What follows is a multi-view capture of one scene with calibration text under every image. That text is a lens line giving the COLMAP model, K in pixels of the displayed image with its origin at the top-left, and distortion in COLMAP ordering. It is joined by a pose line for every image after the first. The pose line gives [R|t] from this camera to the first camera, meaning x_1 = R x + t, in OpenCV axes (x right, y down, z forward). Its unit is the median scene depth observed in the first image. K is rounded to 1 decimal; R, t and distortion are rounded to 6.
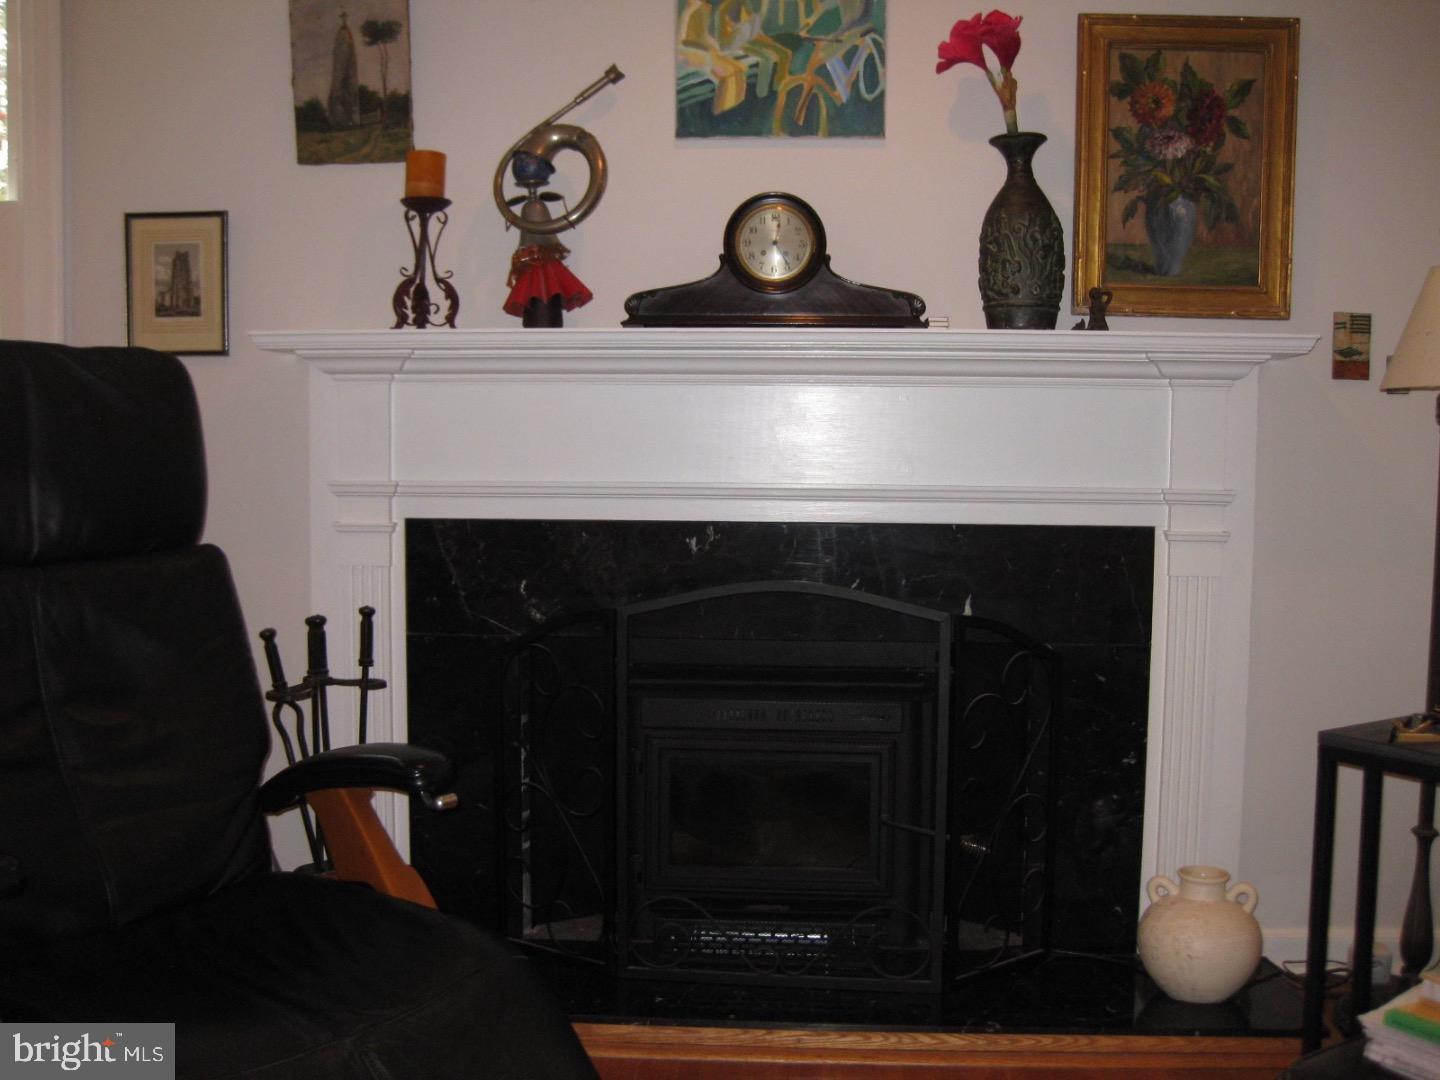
lens RADIAL K [[1483.2, 0, 720.0], [0, 1483.2, 540.0], [0, 0, 1]] dist [-0.176475, 0.131868]
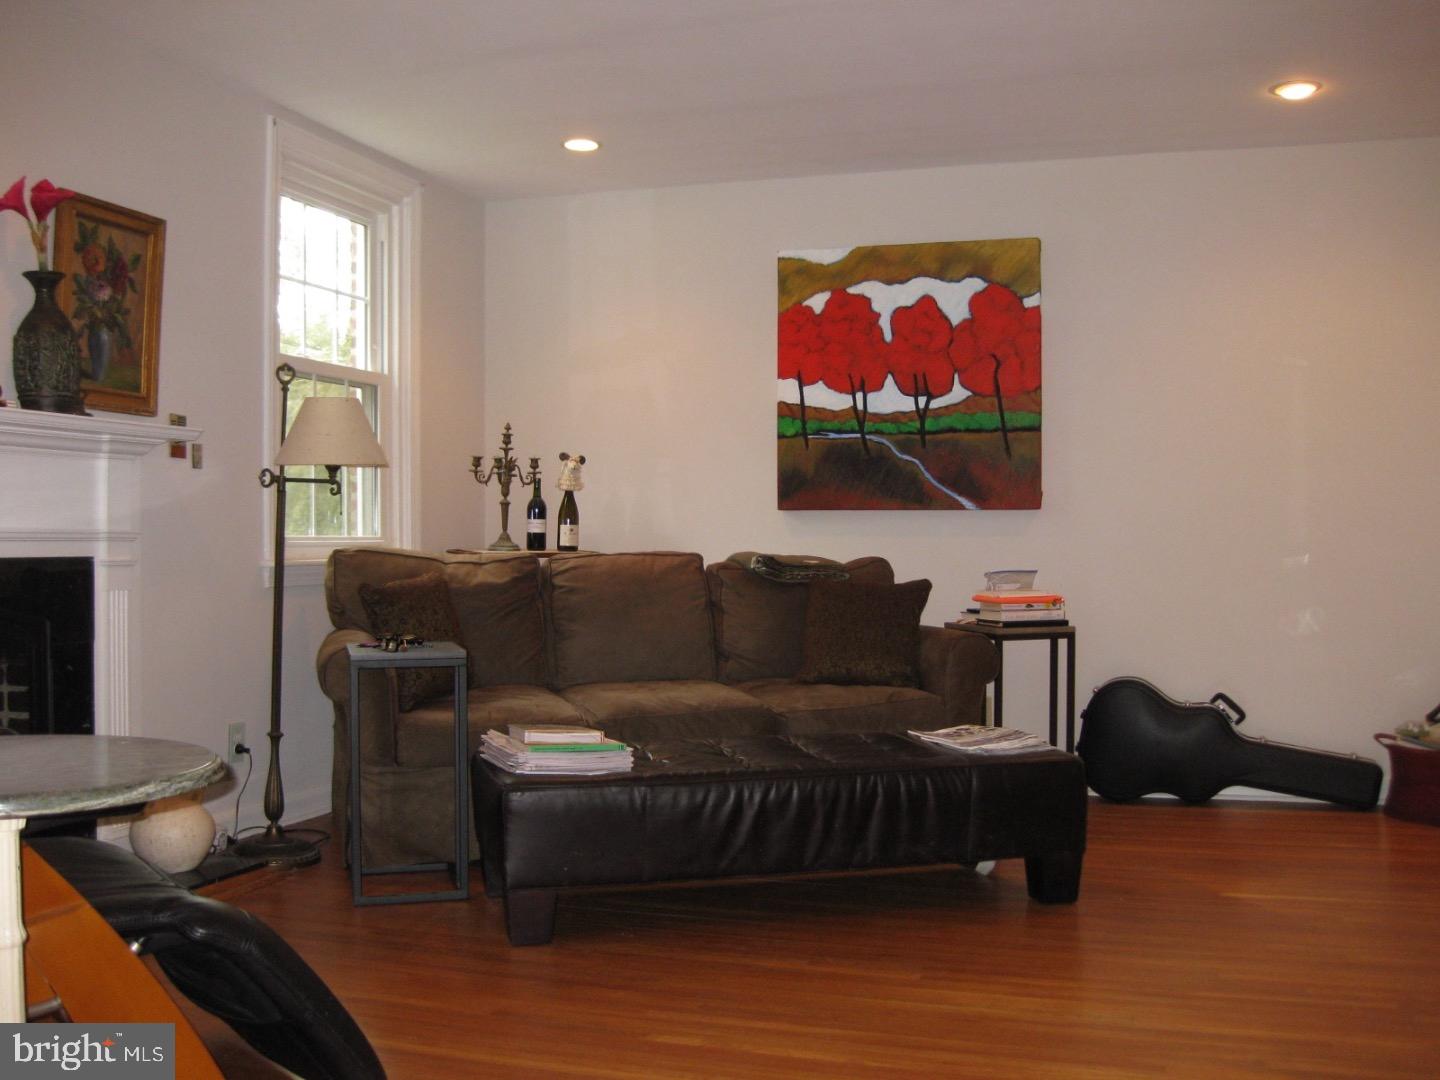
lens RADIAL K [[1483.2, 0, 720.0], [0, 1483.2, 540.0], [0, 0, 1]] dist [-0.176475, 0.131868]
pose [[0.240444, -0.007754, 0.970632, -0.932498], [0.074394, 0.997174, -0.010463, 0.034938], [-0.967808, 0.074725, 0.240341, 0.077810]]
